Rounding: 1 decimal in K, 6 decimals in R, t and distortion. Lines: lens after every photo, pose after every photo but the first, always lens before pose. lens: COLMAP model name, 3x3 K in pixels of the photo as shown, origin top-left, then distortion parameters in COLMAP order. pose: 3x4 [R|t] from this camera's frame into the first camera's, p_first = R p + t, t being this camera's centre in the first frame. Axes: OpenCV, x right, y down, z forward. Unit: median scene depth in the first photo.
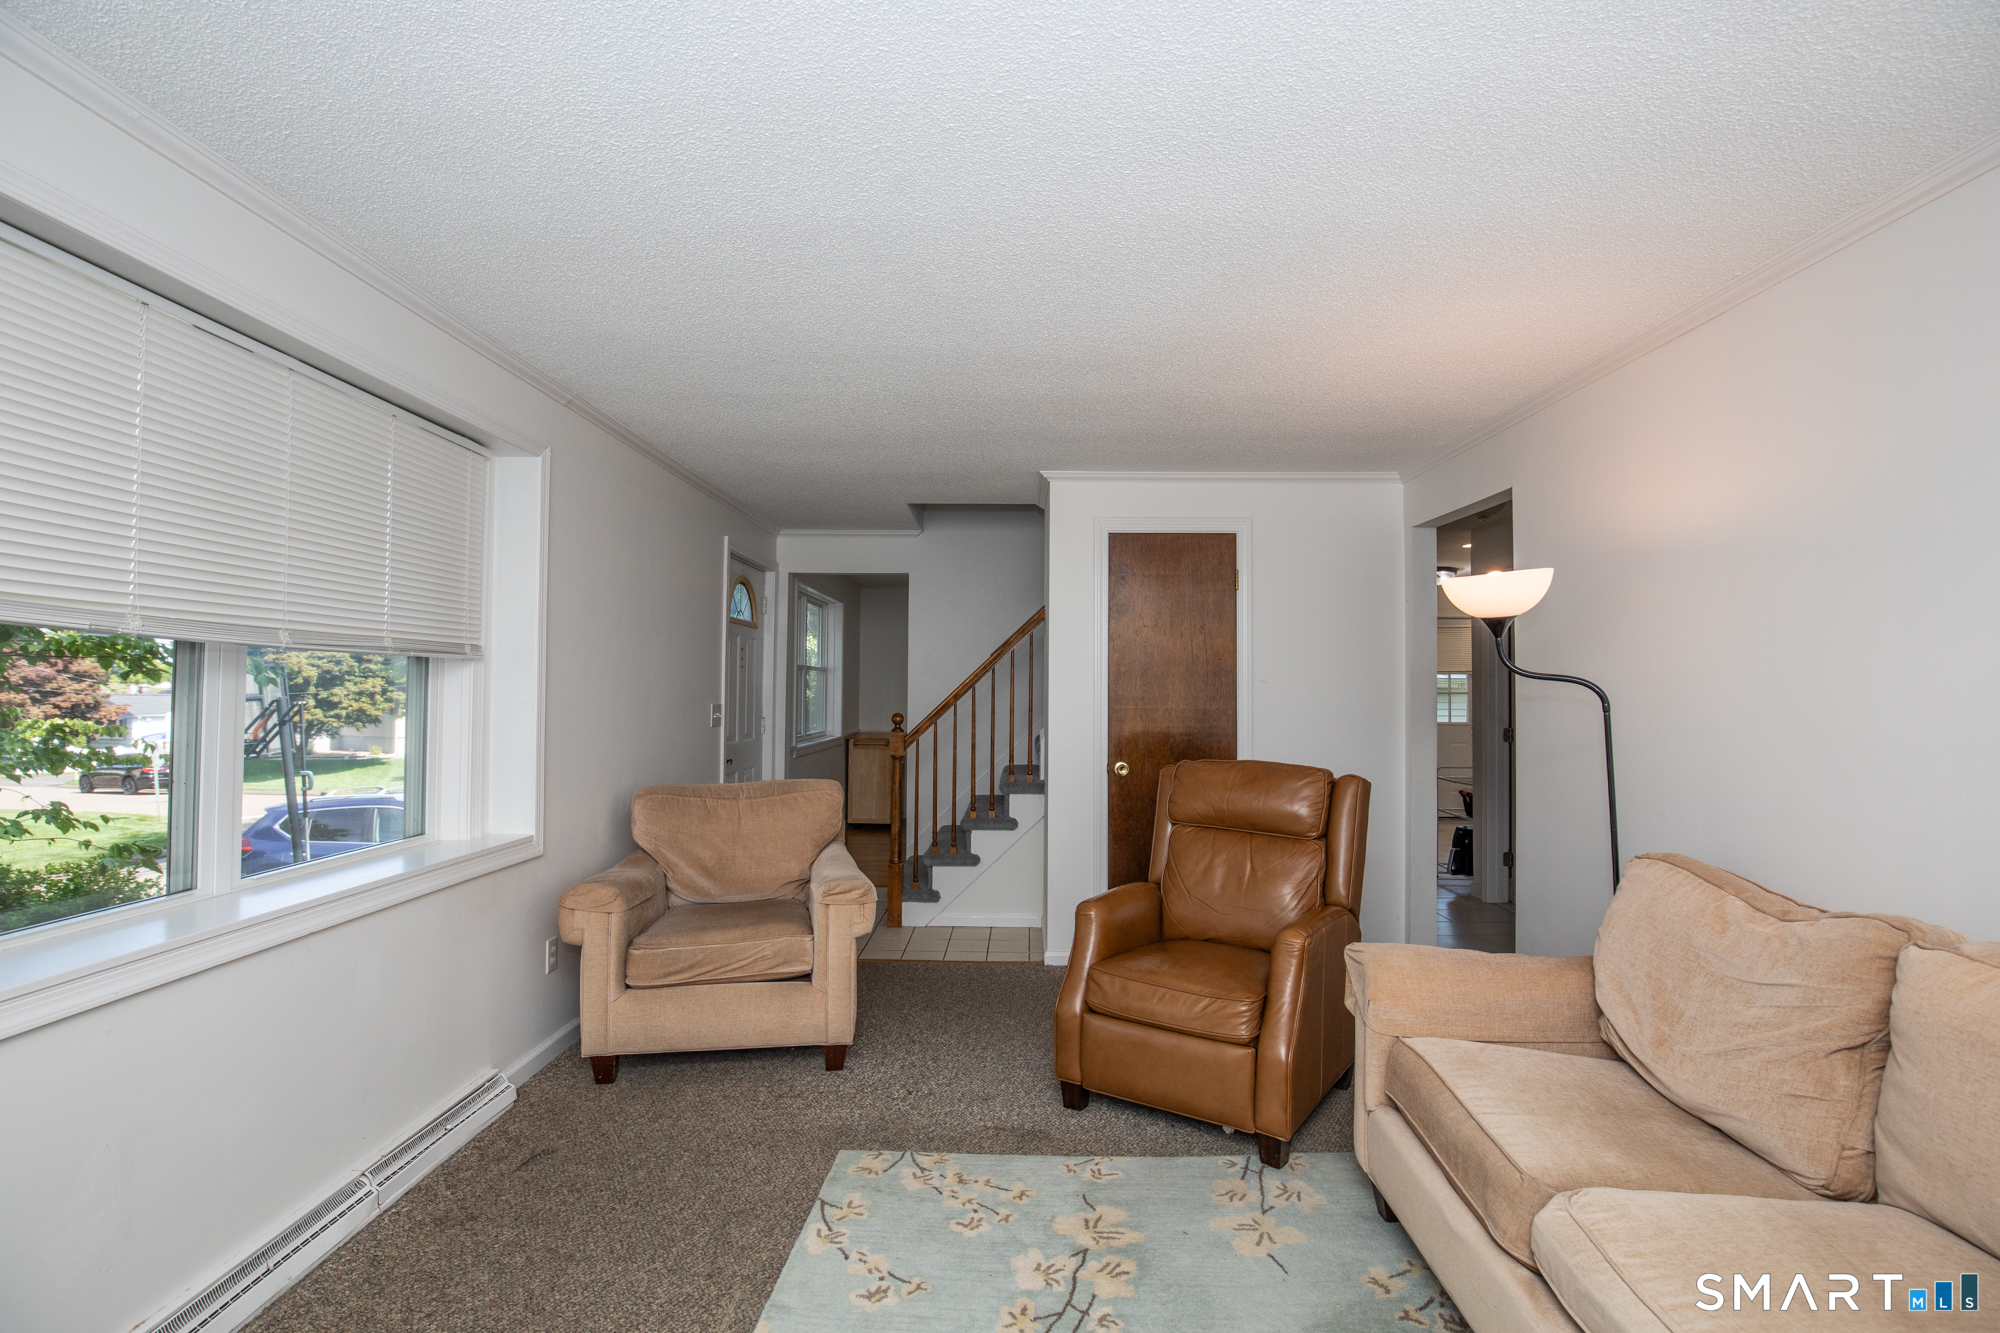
lens RADIAL K [[927.4, 0, 1008.6], [0, 927.4, 659.5], [0, 0, 1]] dist [-0.036657, 0.007506]
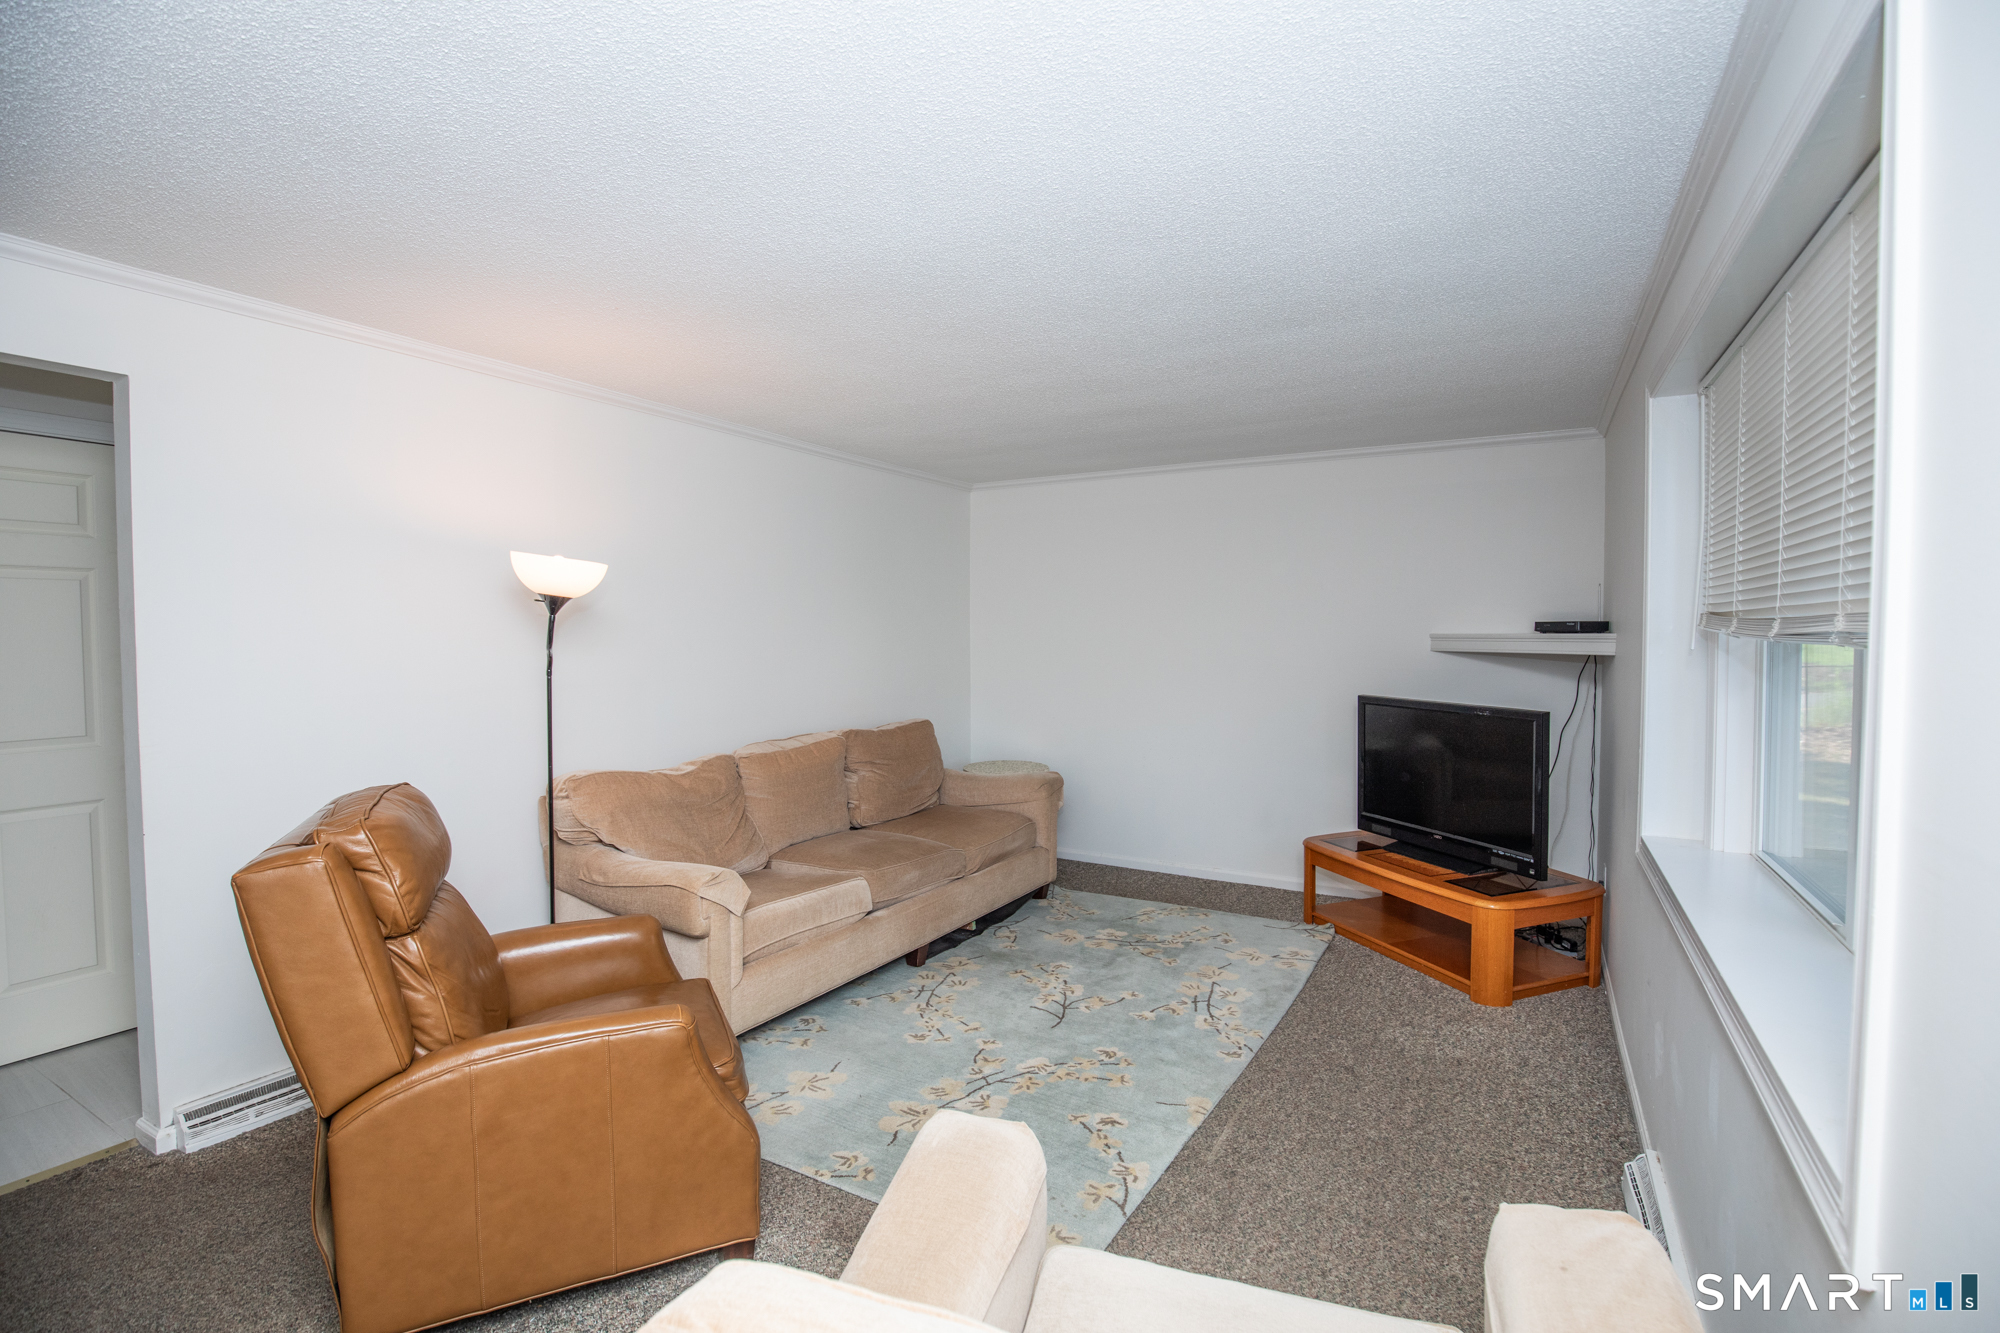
lens RADIAL K [[903.1, 0, 1027.0], [0, 903.1, 668.5], [0, 0, 1]] dist [-0.033512, 0.000284]
pose [[-0.881656, -0.024490, 0.471258, -0.585285], [-0.018971, 0.999685, 0.016460, 0.016420], [-0.471512, 0.005572, -0.881842, 2.019291]]
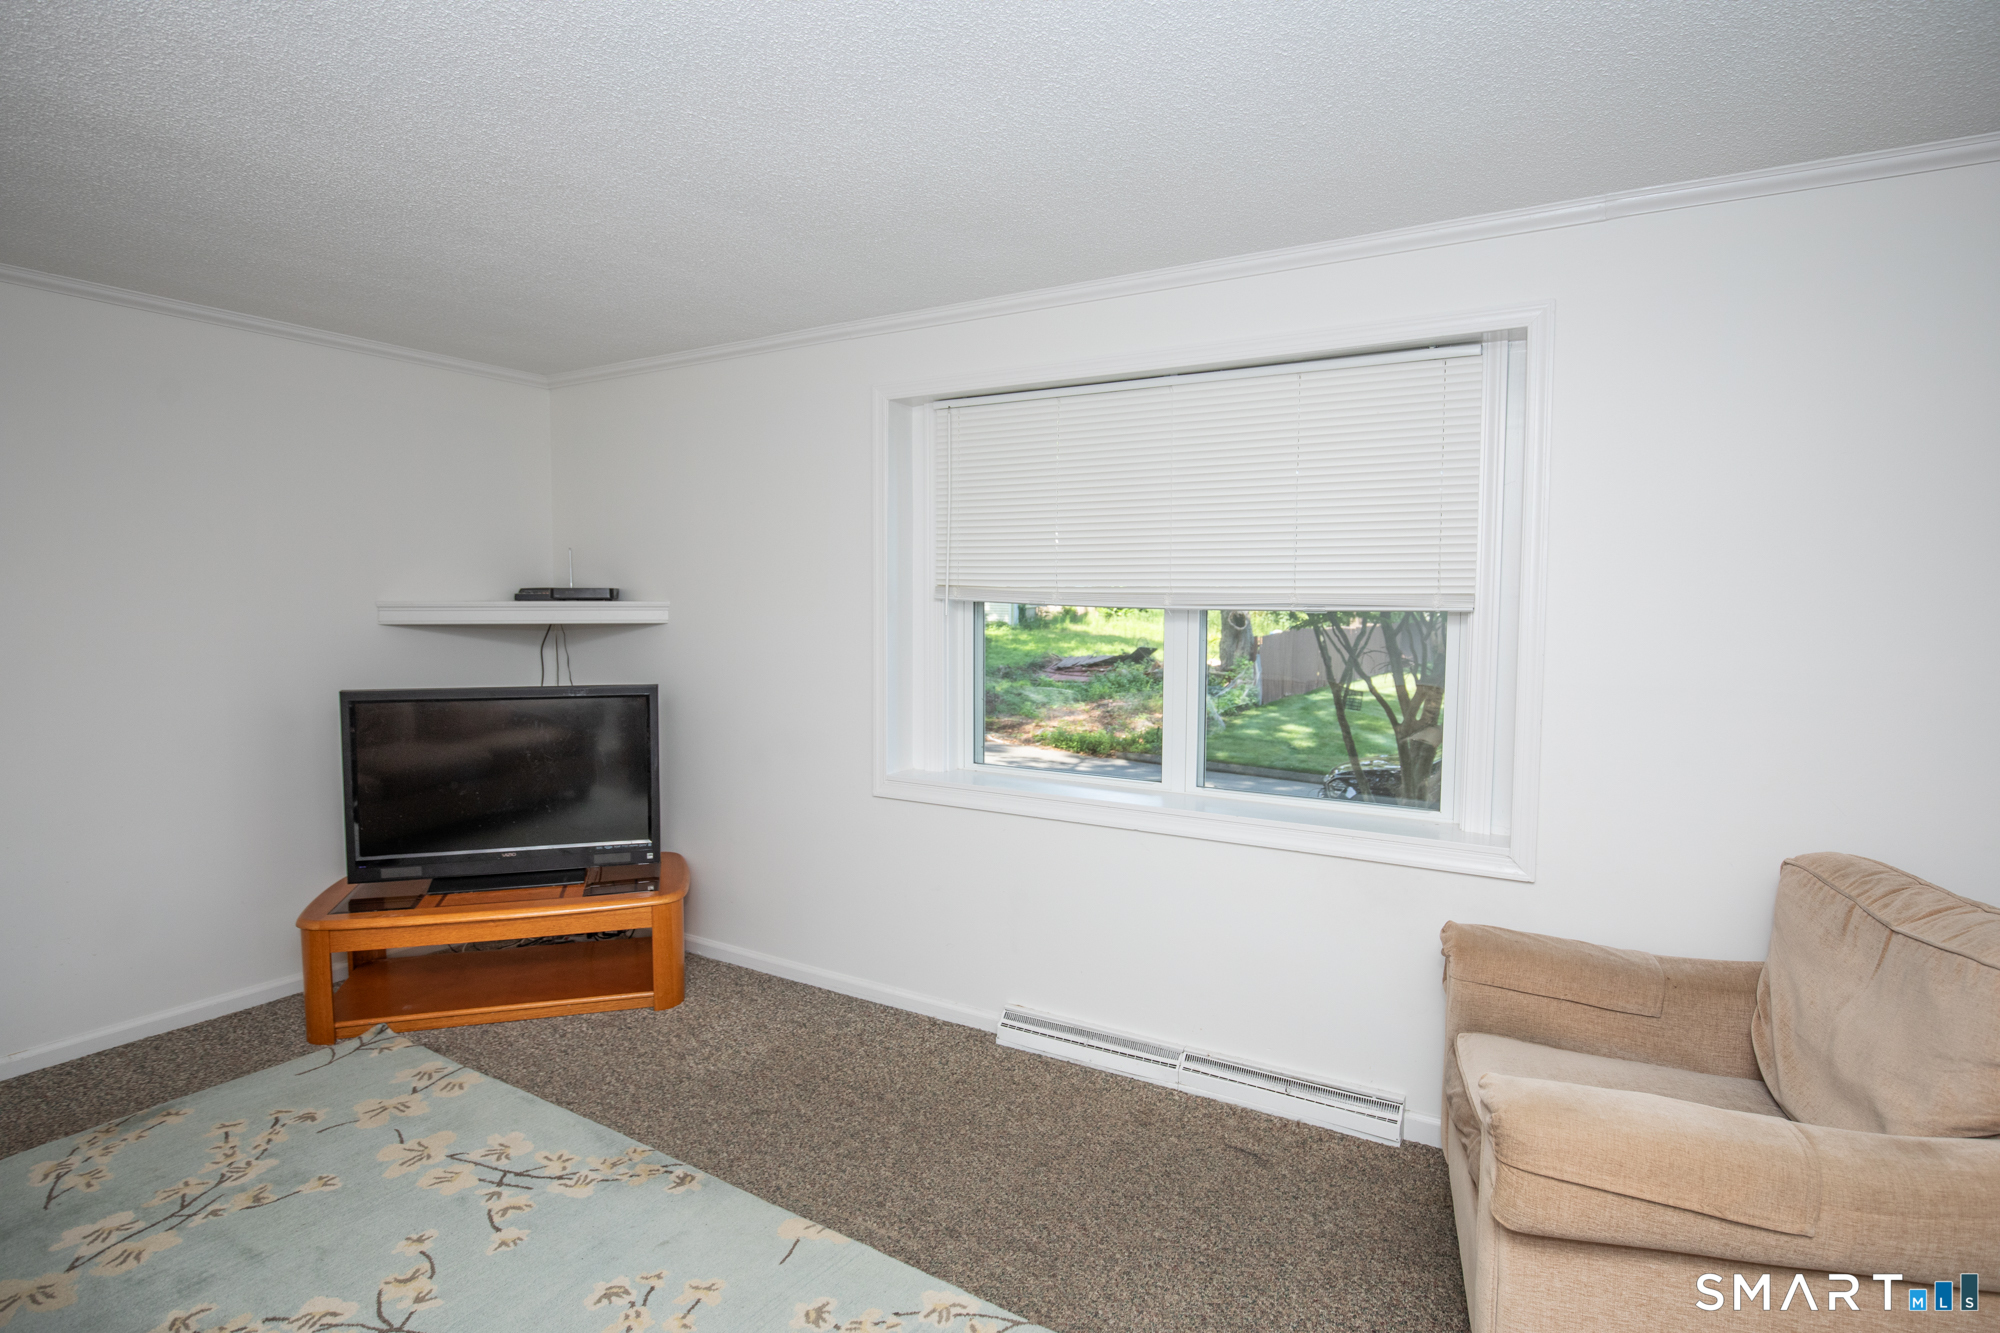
lens RADIAL K [[997.1, 0, 1003.9], [0, 997.1, 666.2], [0, 0, 1]] dist [-0.026946, 0.006070]
pose [[-0.509199, 0.044652, -0.859489, 0.533053], [0.013749, 0.998948, 0.043752, 0.004408], [0.860539, 0.010461, -0.509278, 1.522324]]
